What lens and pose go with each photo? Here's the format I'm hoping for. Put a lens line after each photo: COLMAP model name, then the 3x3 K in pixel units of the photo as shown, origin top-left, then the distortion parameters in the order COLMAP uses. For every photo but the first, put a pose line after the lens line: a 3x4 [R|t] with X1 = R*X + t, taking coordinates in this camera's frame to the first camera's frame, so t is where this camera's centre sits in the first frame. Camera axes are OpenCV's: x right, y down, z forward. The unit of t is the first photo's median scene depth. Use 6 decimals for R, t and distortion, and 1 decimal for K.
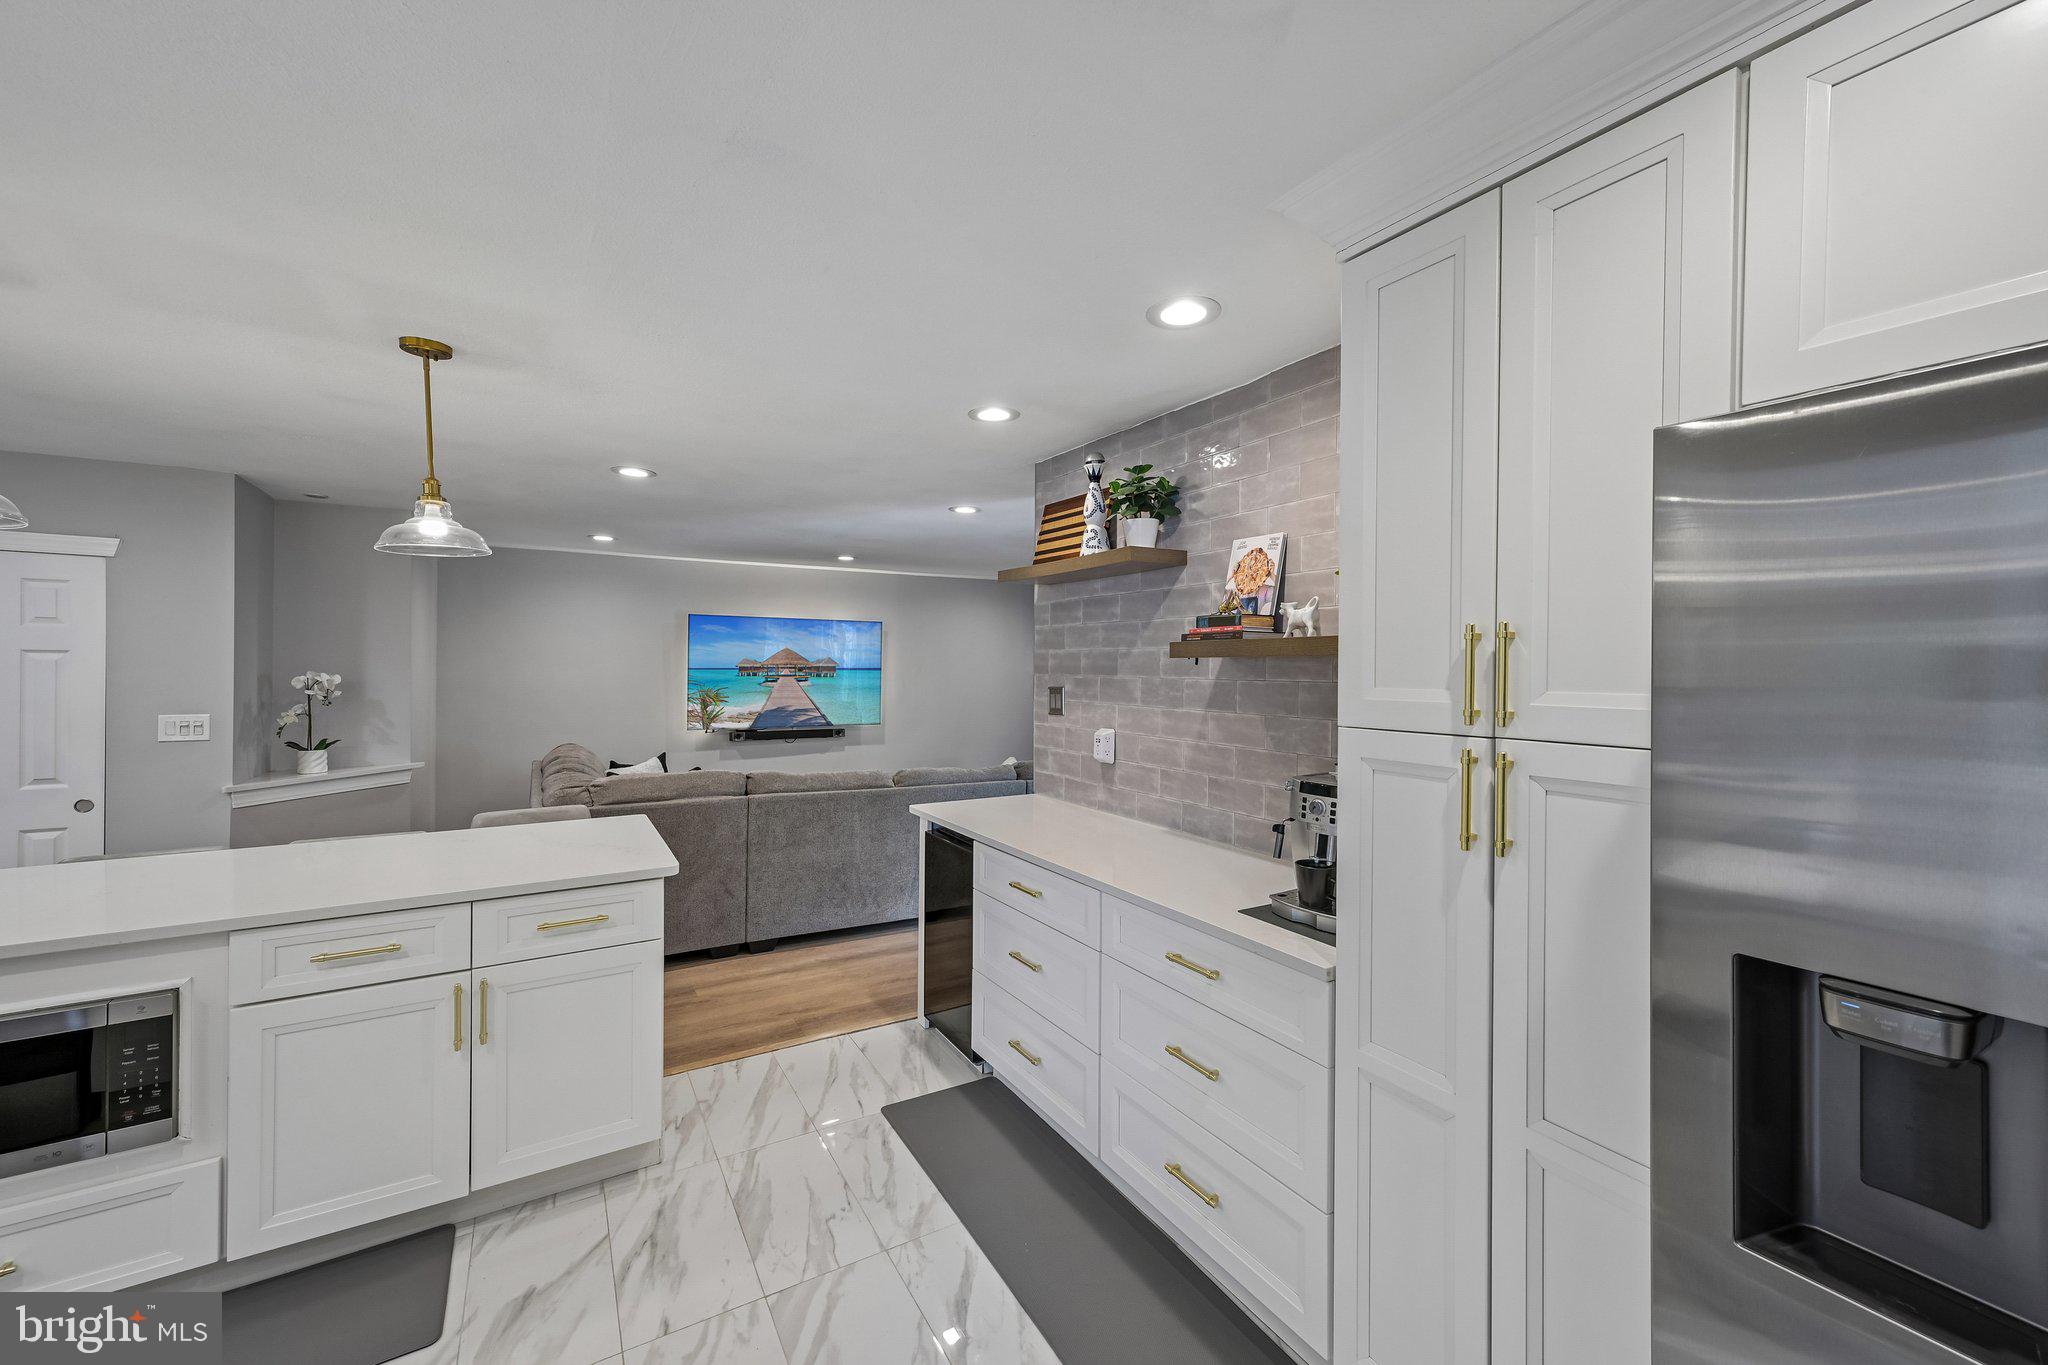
lens RADIAL K [[806.5, 0, 1020.3], [0, 806.5, 674.9], [0, 0, 1]] dist [0.001722, 0.004518]
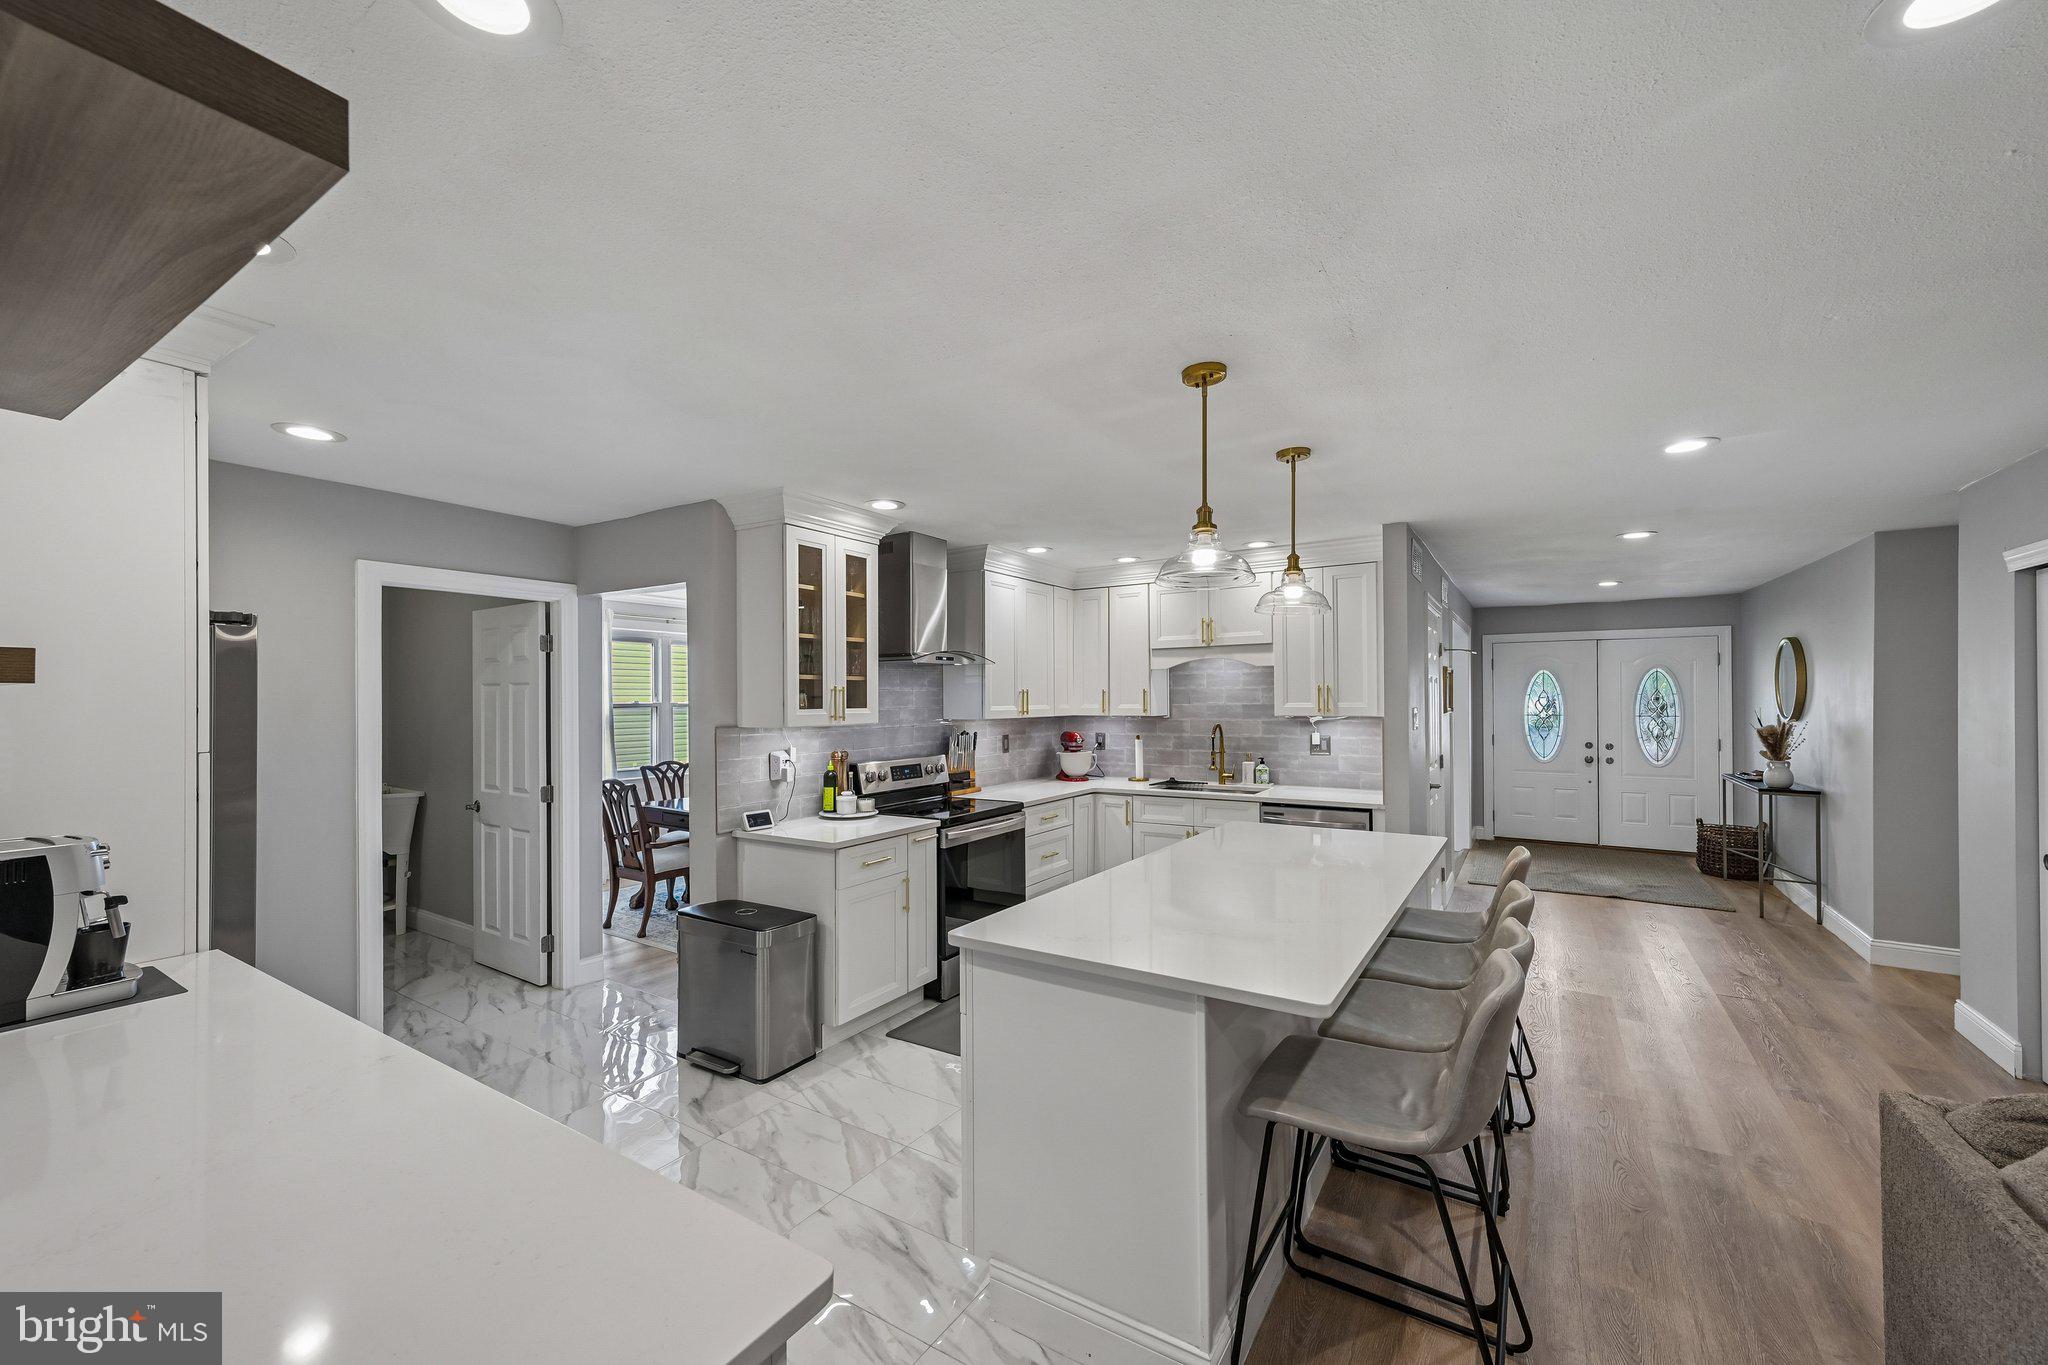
lens RADIAL K [[798.4, 0, 1019.9], [0, 798.4, 696.8], [0, 0, 1]] dist [0.000564, 0.000051]
pose [[-0.897931, -0.002906, -0.440126, -0.082521], [-0.002754, 0.999996, -0.000985, -0.011384], [0.440127, 0.000328, -0.897935, 1.224182]]
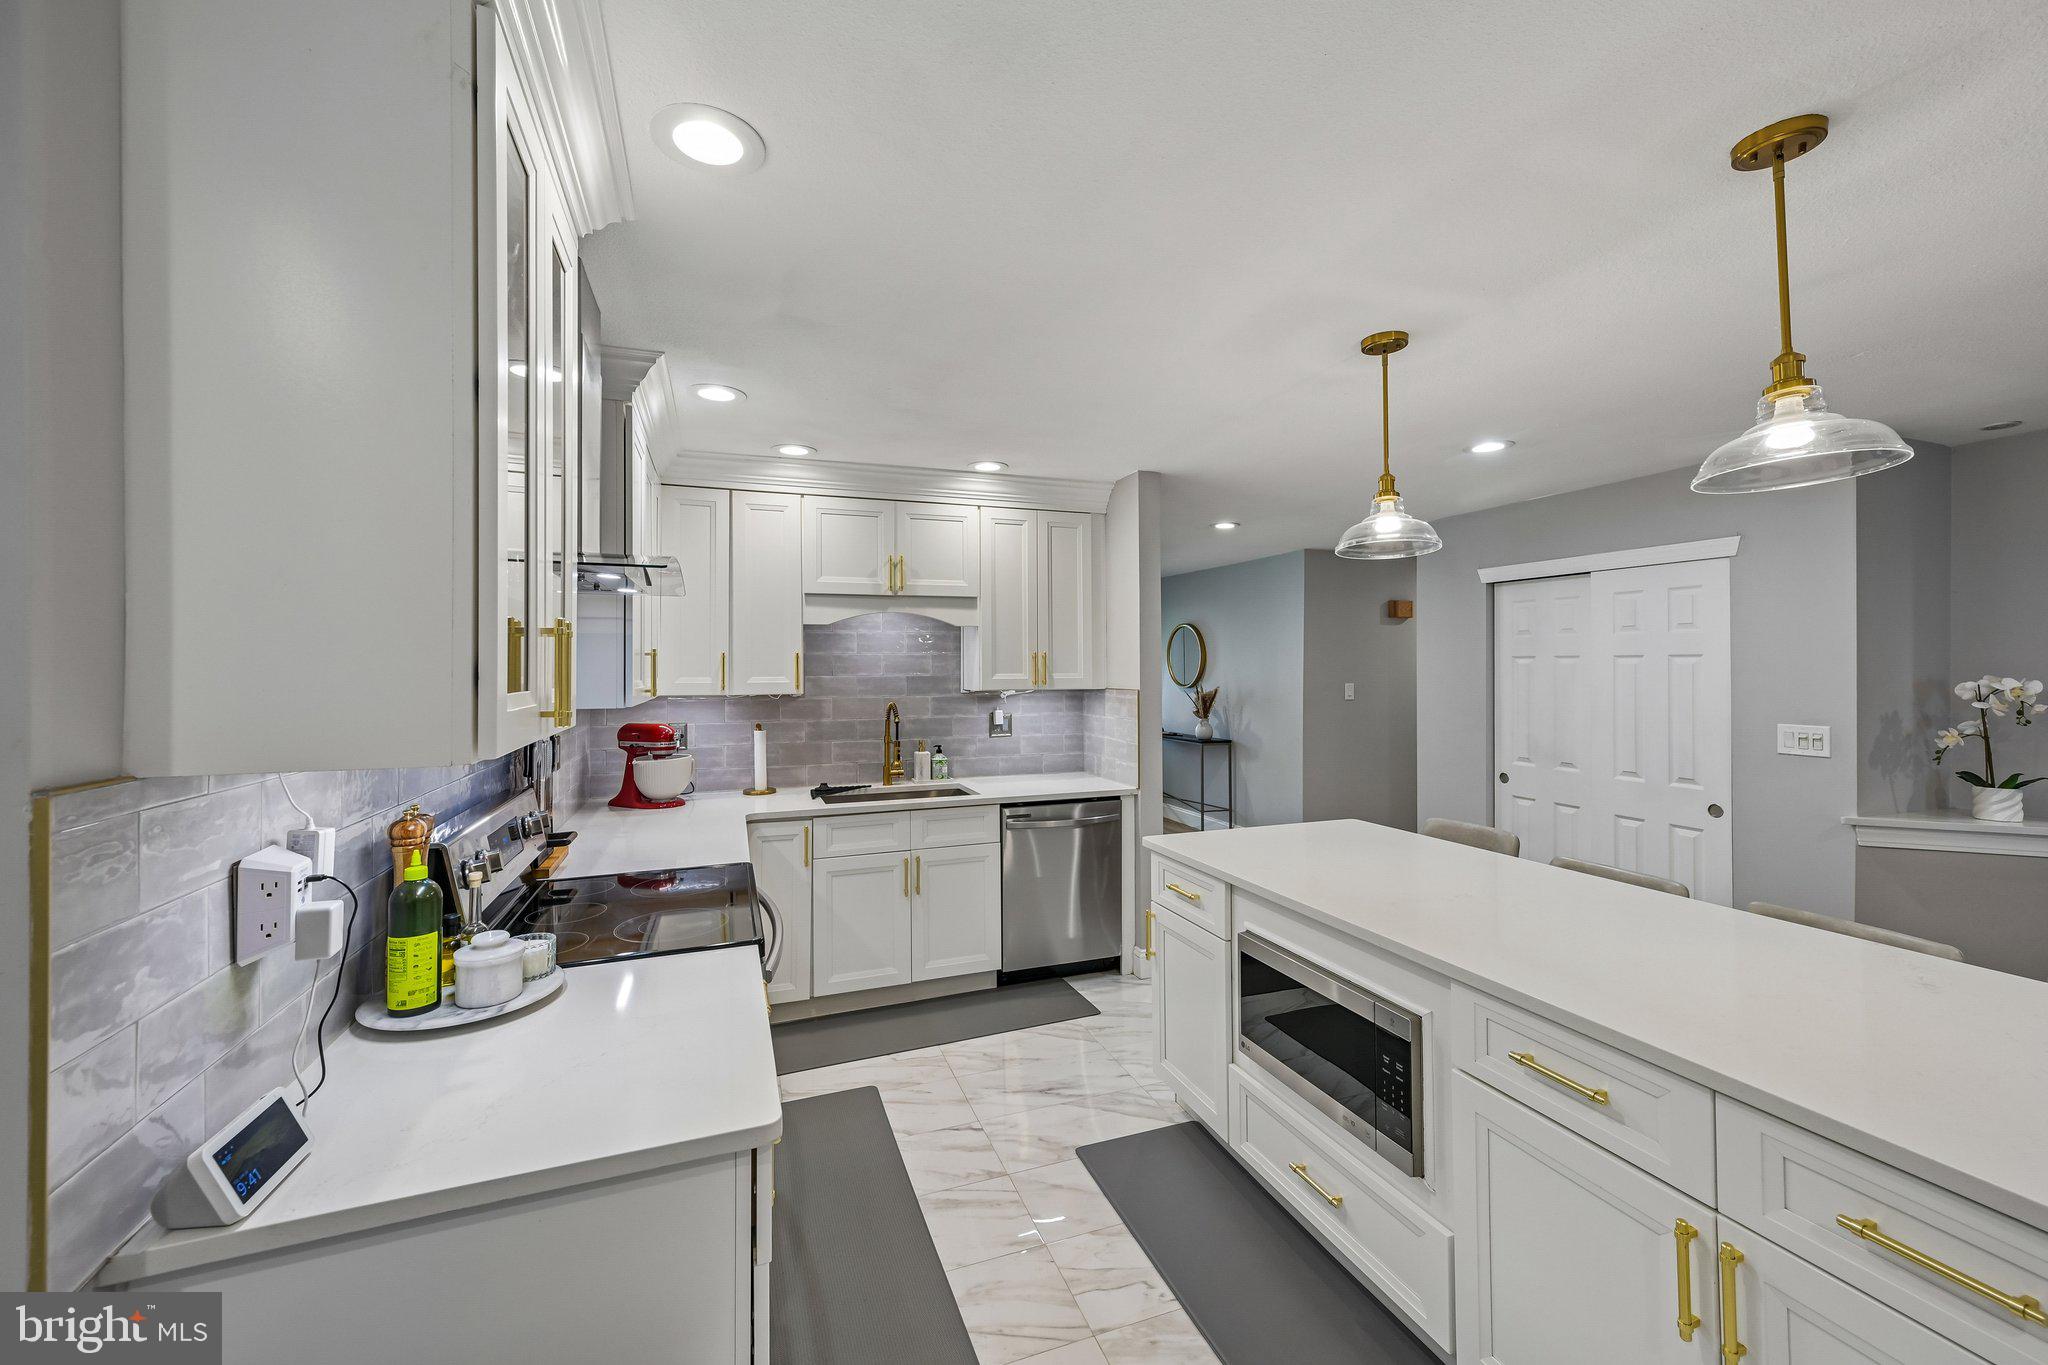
lens RADIAL K [[806.5, 0, 1020.3], [0, 806.5, 674.9], [0, 0, 1]] dist [0.001722, 0.004518]
pose [[-0.190397, 0.000785, -0.981707, -0.021814], [-0.003786, 0.999992, 0.001534, -0.003473], [0.981700, 0.004008, -0.190392, 0.388813]]
